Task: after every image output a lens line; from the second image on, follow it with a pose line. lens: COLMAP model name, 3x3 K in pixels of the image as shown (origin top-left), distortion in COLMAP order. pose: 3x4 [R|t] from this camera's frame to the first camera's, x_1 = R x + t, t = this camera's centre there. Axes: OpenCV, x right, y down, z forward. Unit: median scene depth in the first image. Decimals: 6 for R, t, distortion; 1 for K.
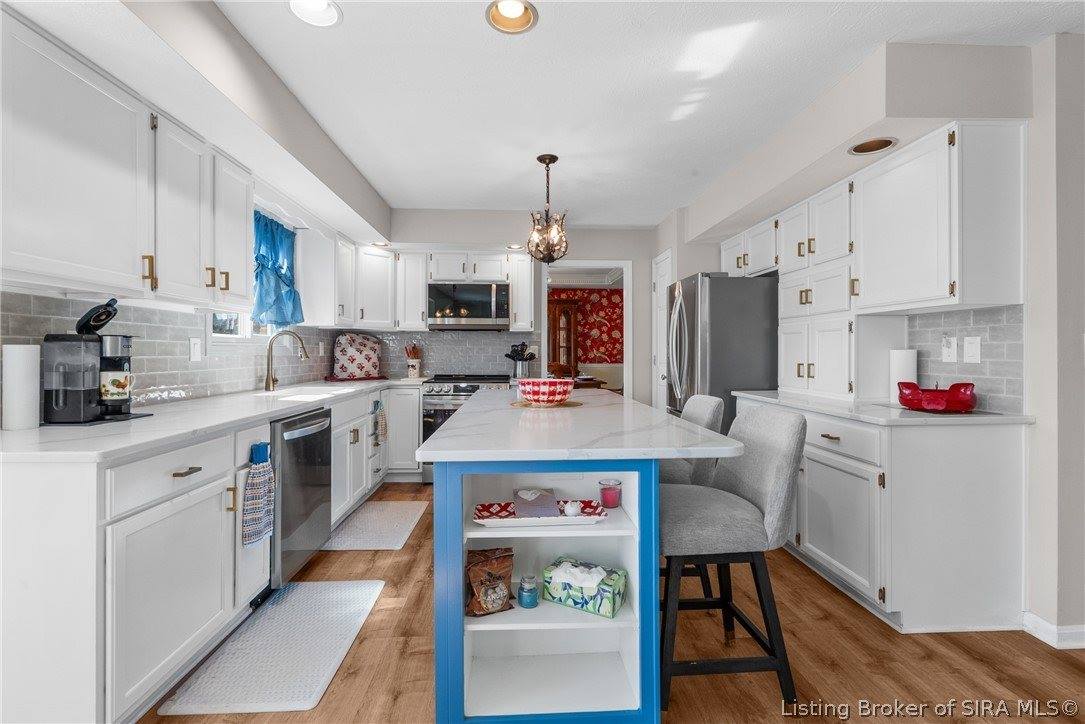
lens RADIAL K [[487.1, 0, 543.0], [0, 487.1, 350.9], [0, 0, 1]] dist [-0.005701, 0.000278]
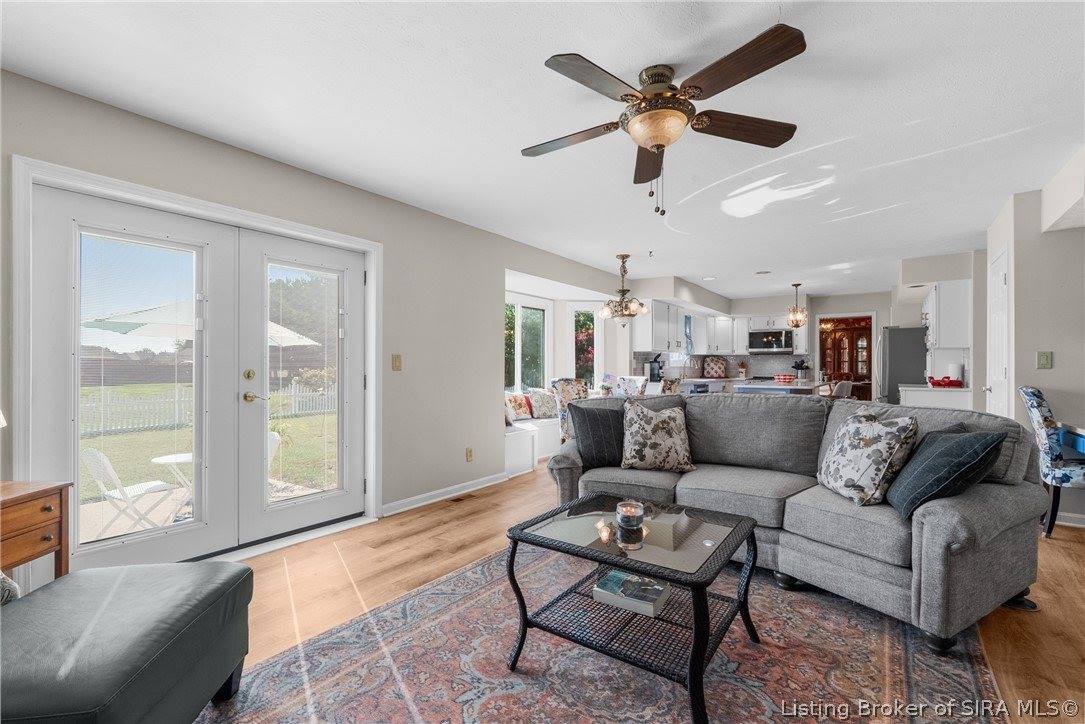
lens RADIAL K [[487.1, 0, 533.6], [0, 487.1, 363.6], [0, 0, 1]] dist [-0.005701, 0.000278]
pose [[0.768896, -0.002683, -0.639368, 0.384338], [0.001885, 0.999996, -0.001928, -0.001567], [0.639371, 0.000277, 0.768898, -1.184209]]
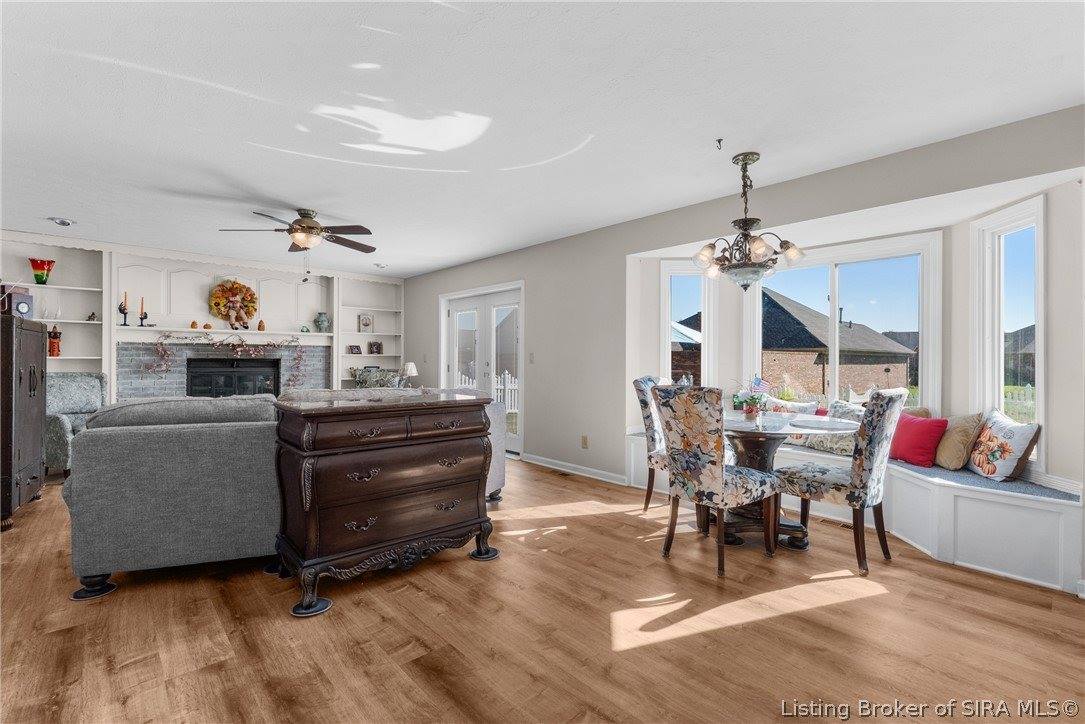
lens RADIAL K [[487.1, 0, 536.7], [0, 487.1, 361.2], [0, 0, 1]] dist [-0.005701, 0.000278]
pose [[-0.782525, -0.005223, -0.622597, 0.408896], [-0.003143, 0.999985, -0.004439, 0.005399], [0.622611, -0.001516, -0.782530, 0.302208]]
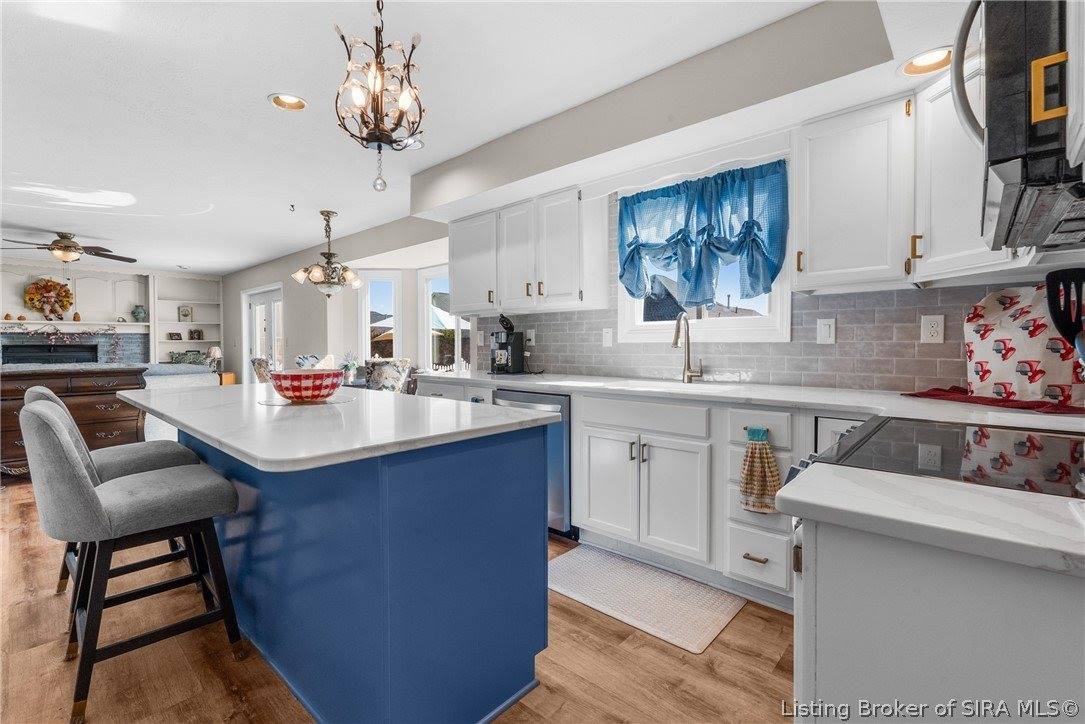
lens RADIAL K [[487.1, 0, 541.2], [0, 487.1, 355.1], [0, 0, 1]] dist [-0.005701, 0.000278]
pose [[-0.714325, 0.014993, -0.699653, 0.171292], [0.005532, 0.999860, 0.015778, 0.013310], [0.699792, 0.007400, -0.714309, 1.060145]]
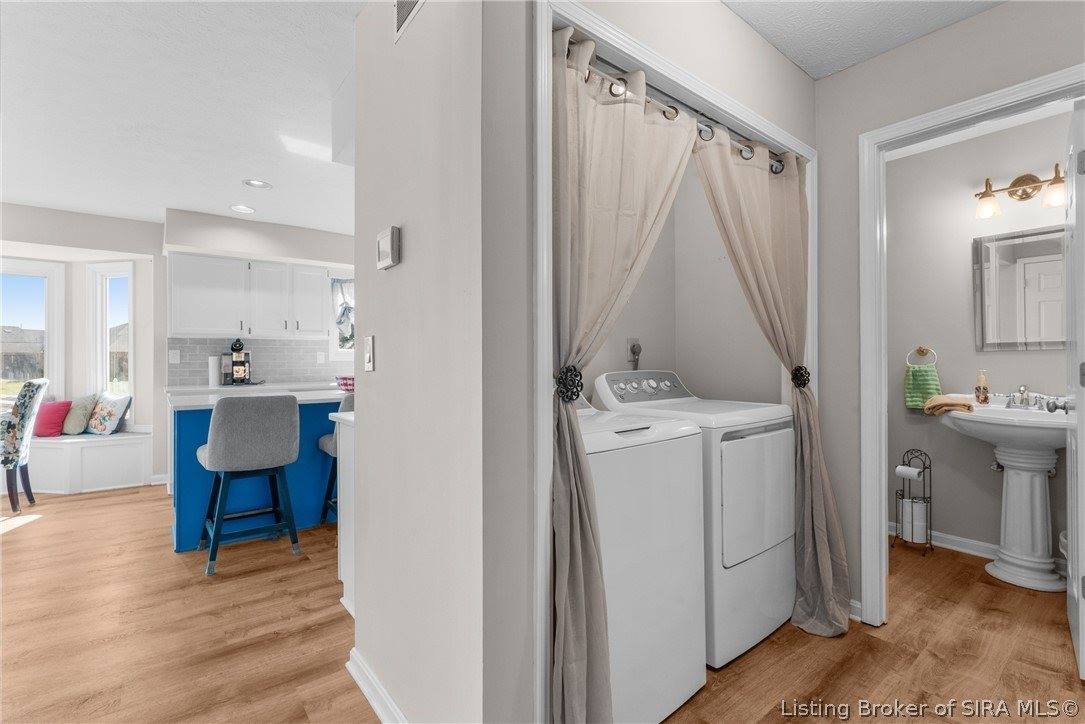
lens RADIAL K [[487.1, 0, 538.9], [0, 487.1, 356.6], [0, 0, 1]] dist [-0.005701, 0.000278]
pose [[0.578032, -0.007590, -0.815979, 0.909253], [0.006362, 0.999968, -0.004794, 0.005273], [0.815989, -0.002420, 0.578062, 0.333365]]
